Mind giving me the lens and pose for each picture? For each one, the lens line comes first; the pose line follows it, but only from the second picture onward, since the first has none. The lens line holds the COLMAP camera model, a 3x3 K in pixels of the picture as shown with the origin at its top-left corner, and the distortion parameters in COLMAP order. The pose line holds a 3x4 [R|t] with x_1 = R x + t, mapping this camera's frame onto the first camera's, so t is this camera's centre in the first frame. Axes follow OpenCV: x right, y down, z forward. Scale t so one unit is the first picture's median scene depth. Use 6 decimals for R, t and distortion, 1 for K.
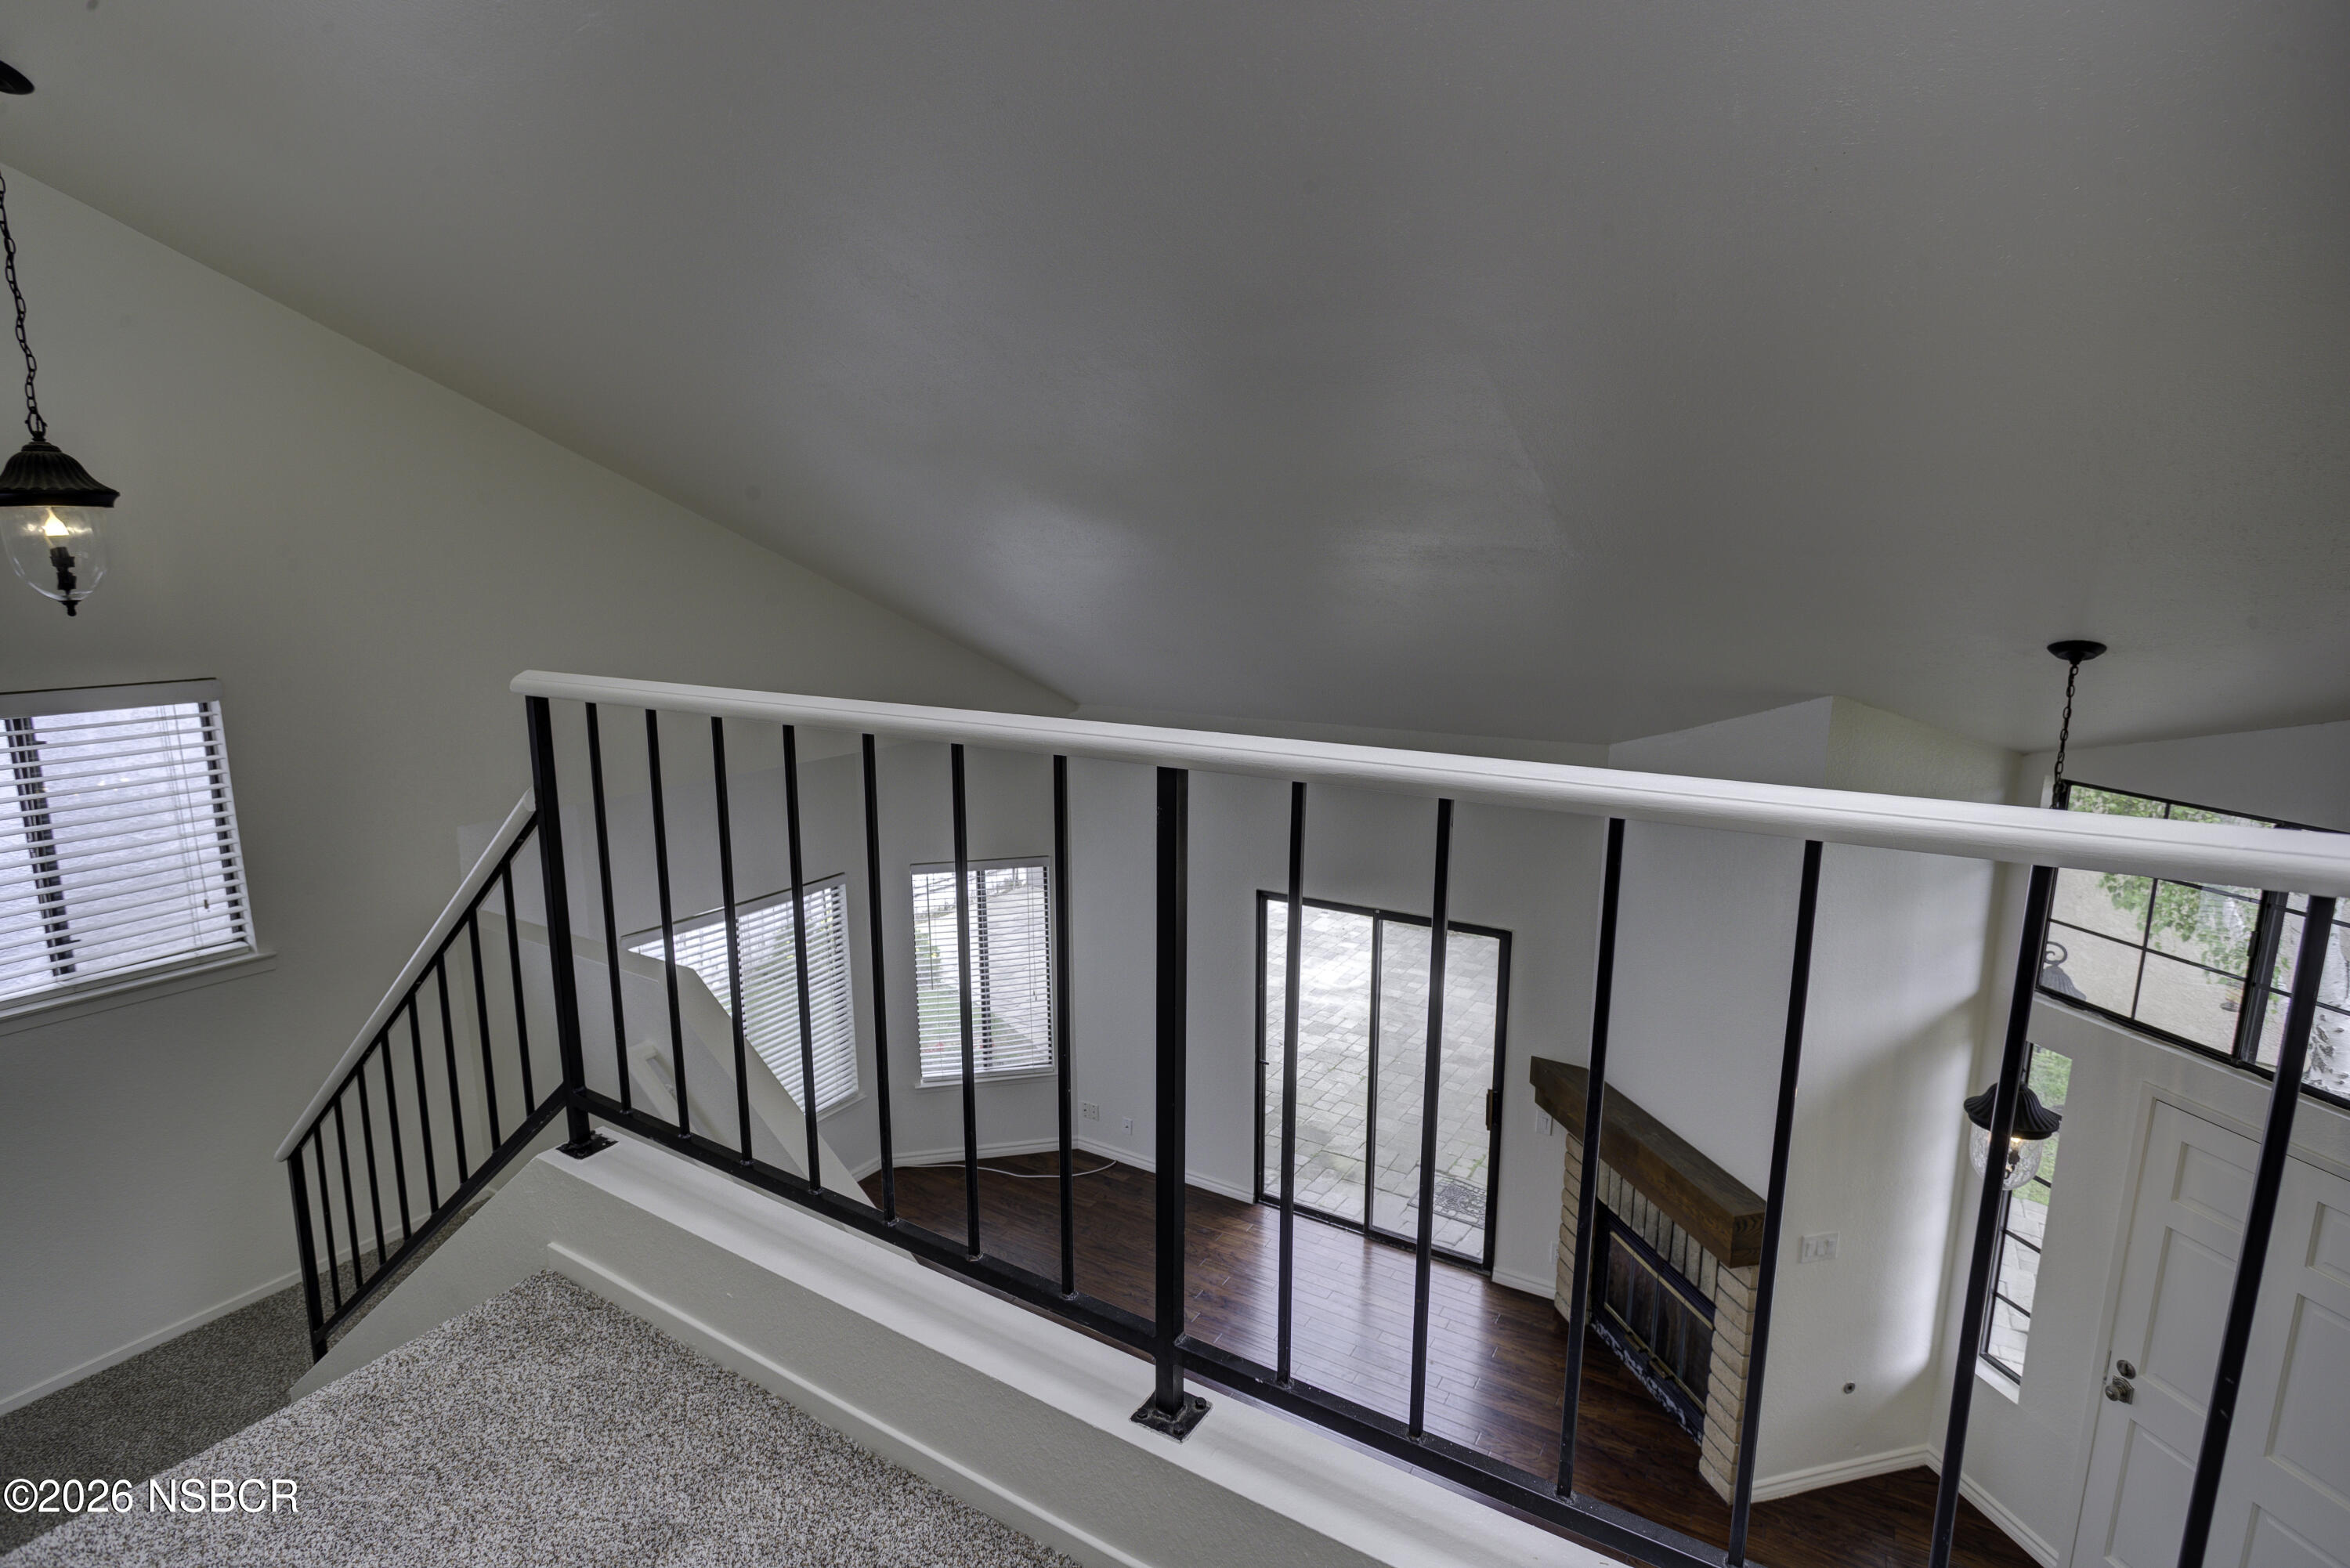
lens RADIAL K [[1148.4, 0, 1175.0], [0, 1148.4, 784.0], [0, 0, 1]] dist [-0.020808, 0.008282]
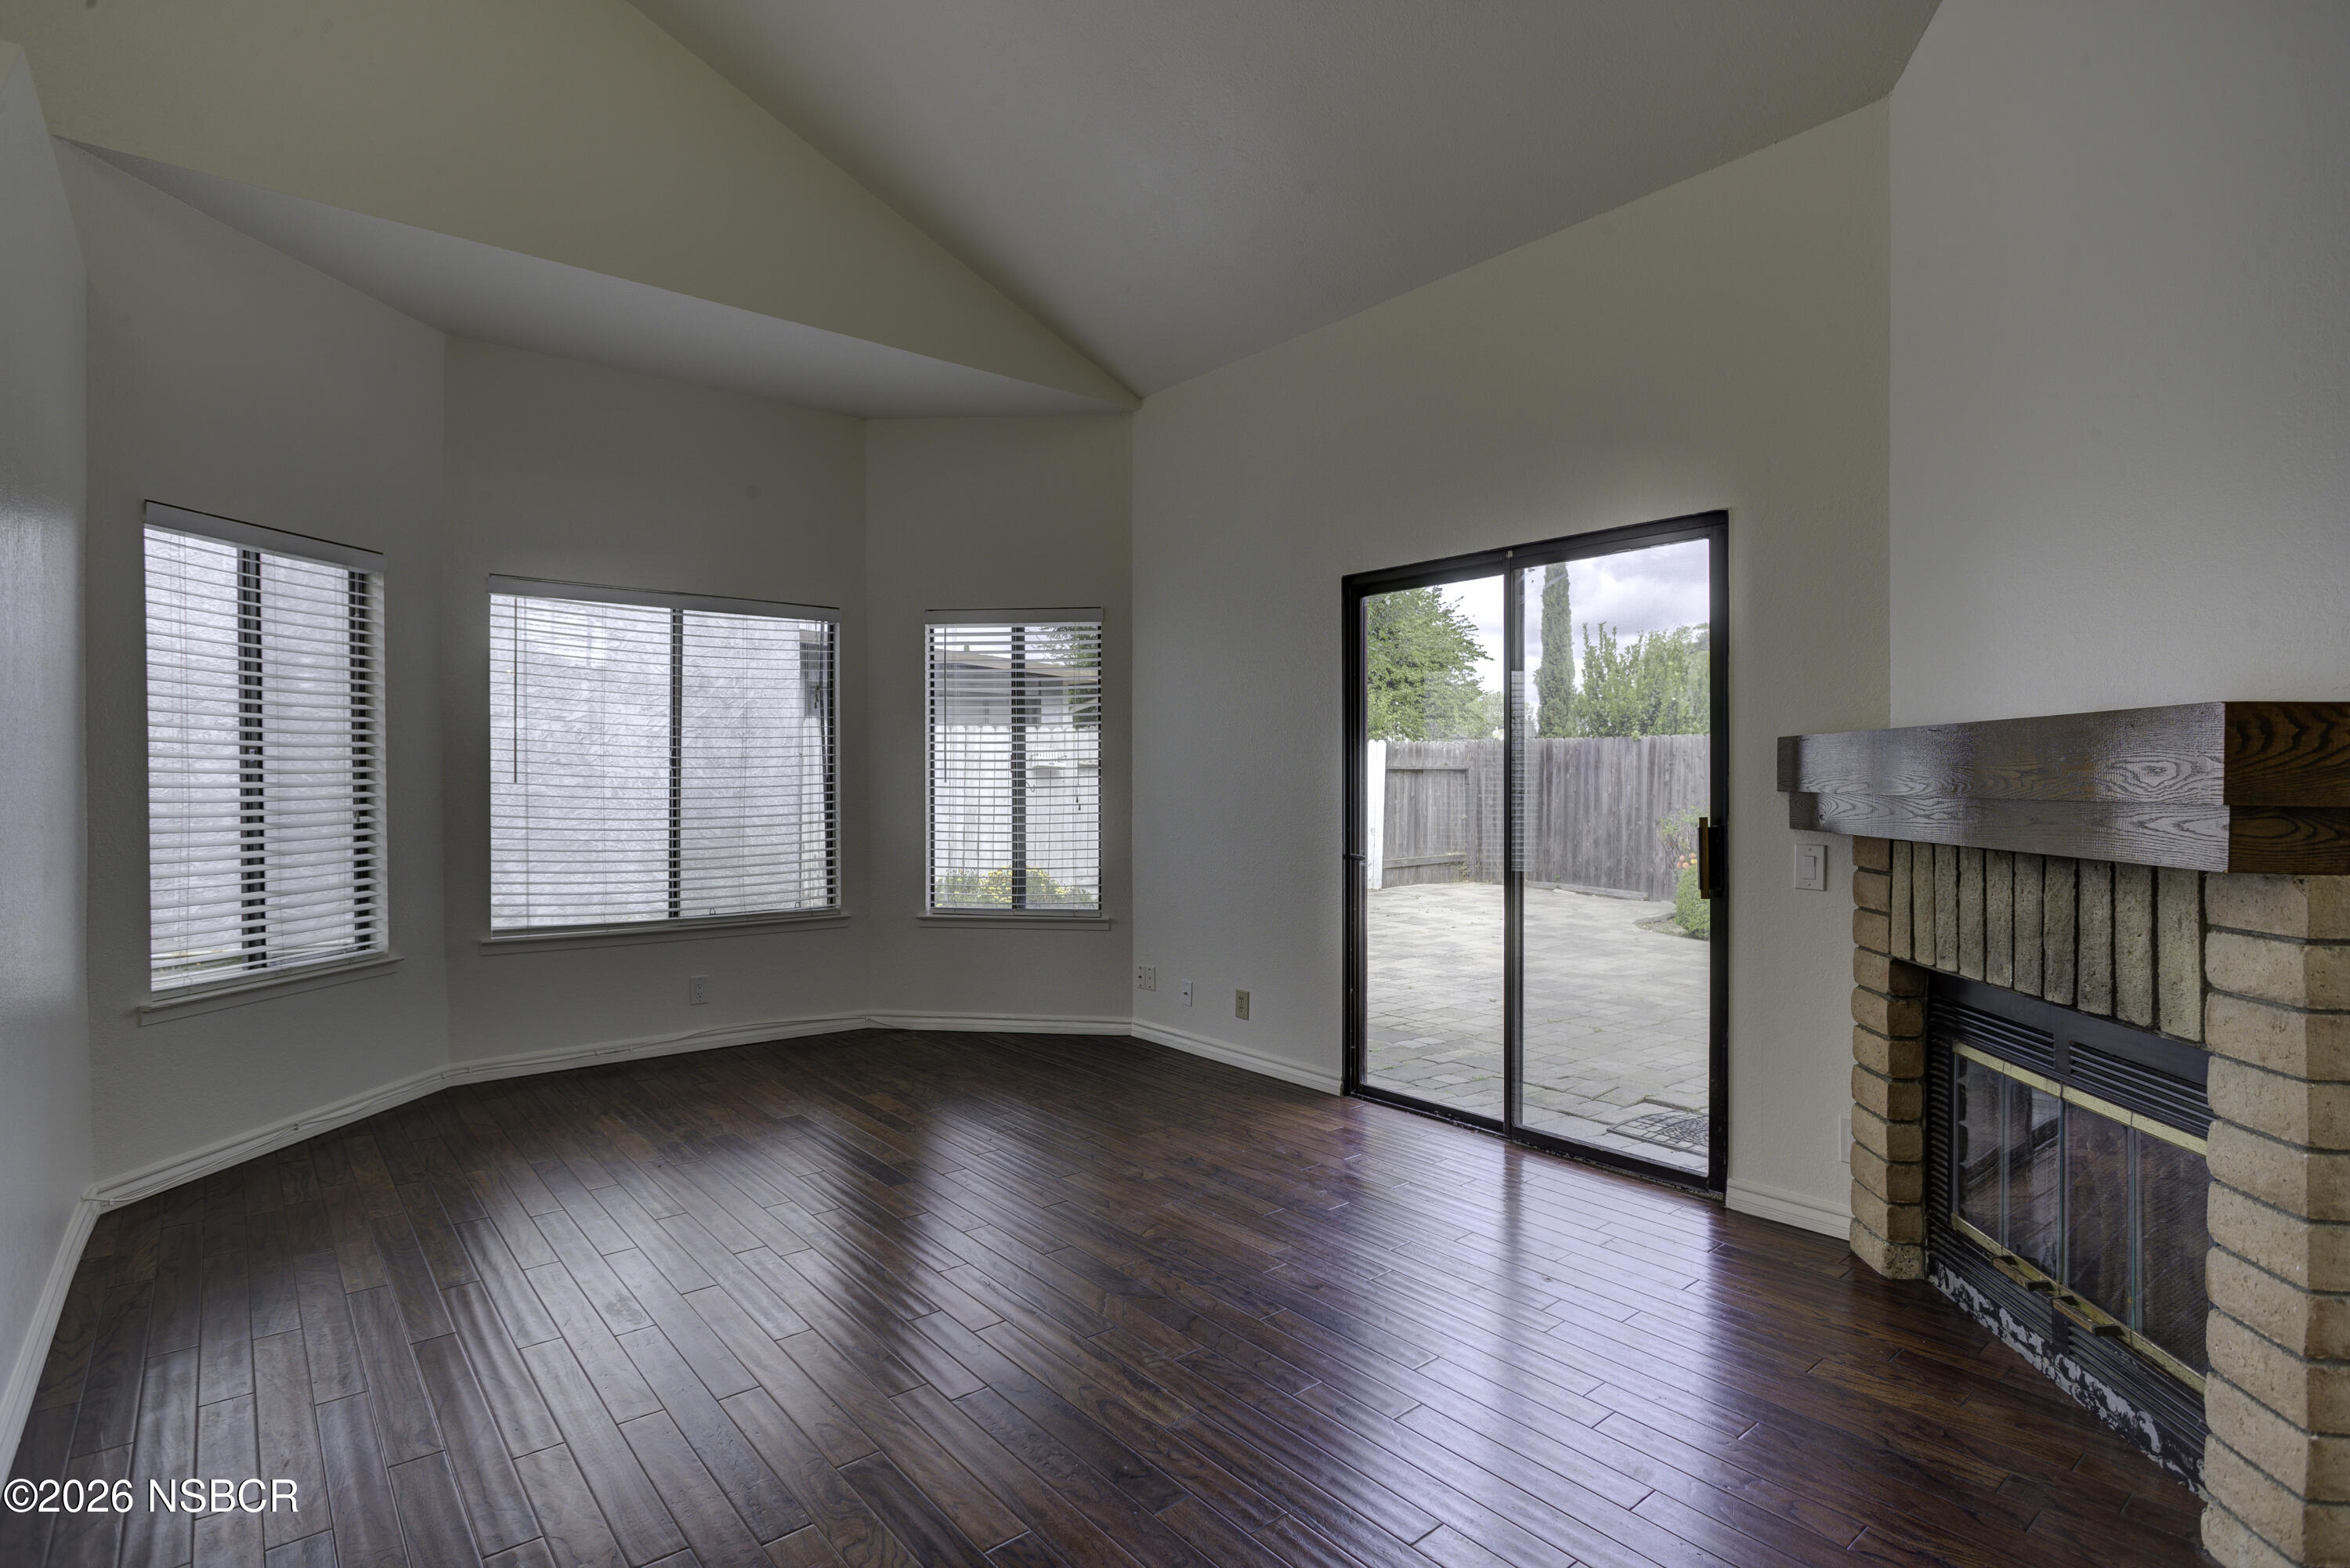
lens RADIAL K [[1148.4, 0, 1175.0], [0, 1148.4, 784.0], [0, 0, 1]] dist [-0.020808, 0.008282]
pose [[0.947051, 0.008372, -0.320975, 0.217407], [-0.066454, 0.983126, -0.170433, 0.371737], [0.314132, 0.182739, 0.931626, 0.422940]]
